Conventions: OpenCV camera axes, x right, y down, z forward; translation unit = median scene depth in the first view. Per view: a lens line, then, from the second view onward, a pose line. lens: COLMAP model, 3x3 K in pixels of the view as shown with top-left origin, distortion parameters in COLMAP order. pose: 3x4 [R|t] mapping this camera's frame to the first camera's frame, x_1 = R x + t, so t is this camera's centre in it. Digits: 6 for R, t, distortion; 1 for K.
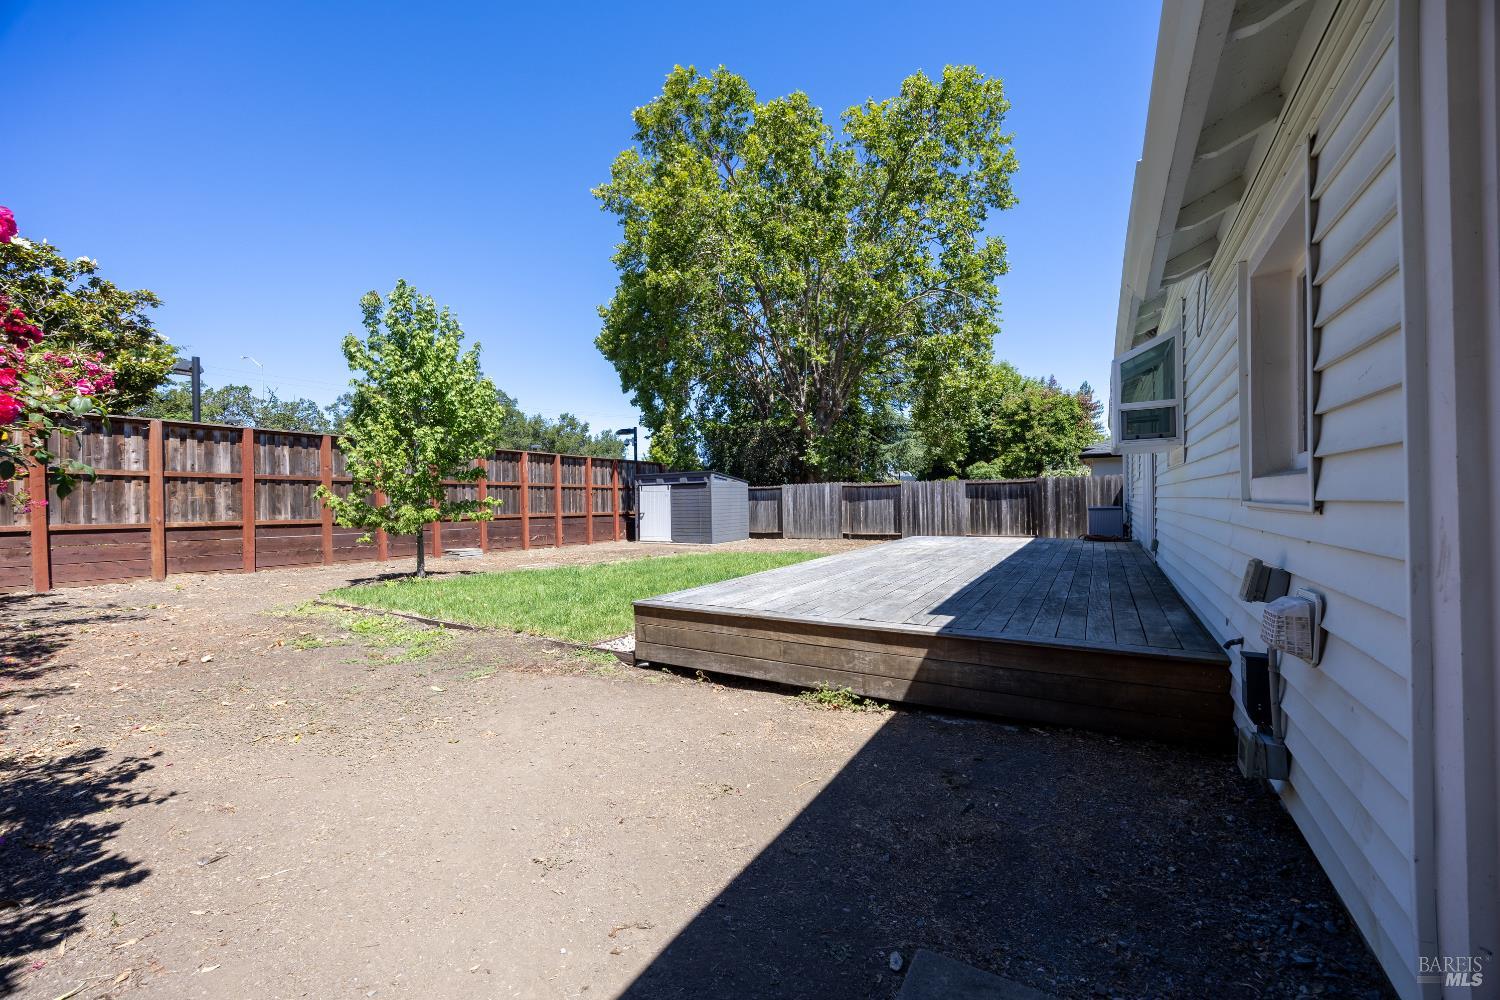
lens RADIAL K [[574.9, 0, 757.8], [0, 574.9, 507.7], [0, 0, 1]] dist [-0.002580, 0.000441]
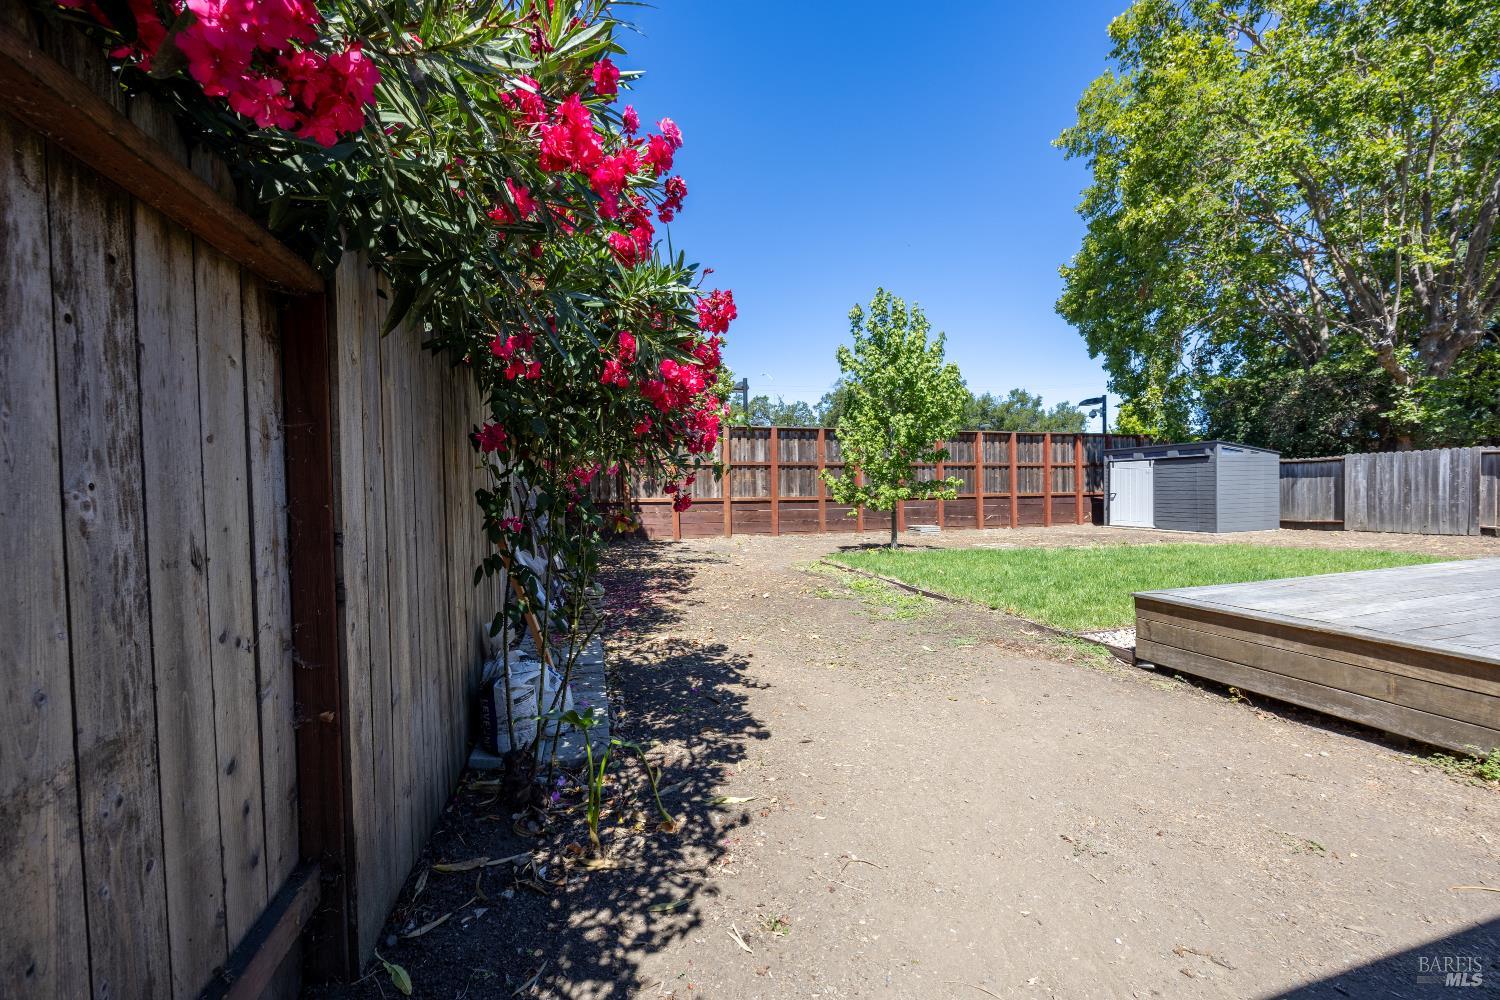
lens RADIAL K [[574.9, 0, 750.0], [0, 574.9, 502.3], [0, 0, 1]] dist [-0.002580, 0.000441]
pose [[0.732379, 0.017153, -0.680681, -0.013519], [-0.000137, 0.999686, 0.025043, 0.000988], [0.680897, -0.018248, 0.732152, -0.010415]]
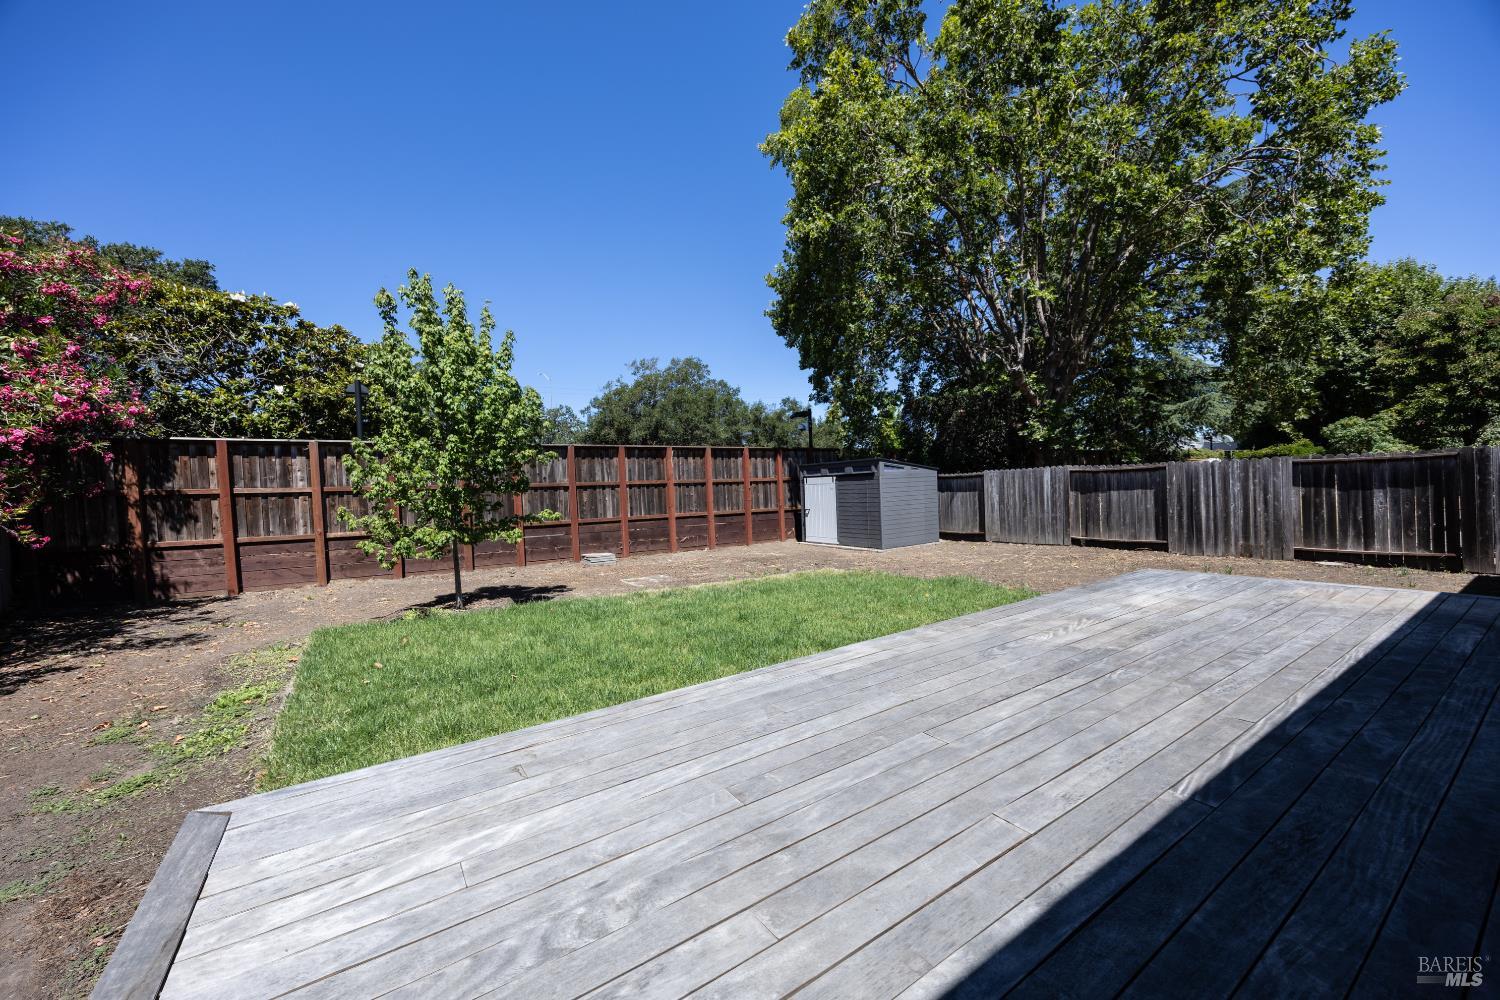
lens RADIAL K [[574.9, 0, 759.0], [0, 574.9, 502.9], [0, 0, 1]] dist [-0.002580, 0.000441]
pose [[0.901448, -0.008030, -0.432812, 0.117973], [0.020822, 0.999475, 0.024823, -0.025849], [0.432386, -0.031389, 0.901142, 0.220392]]
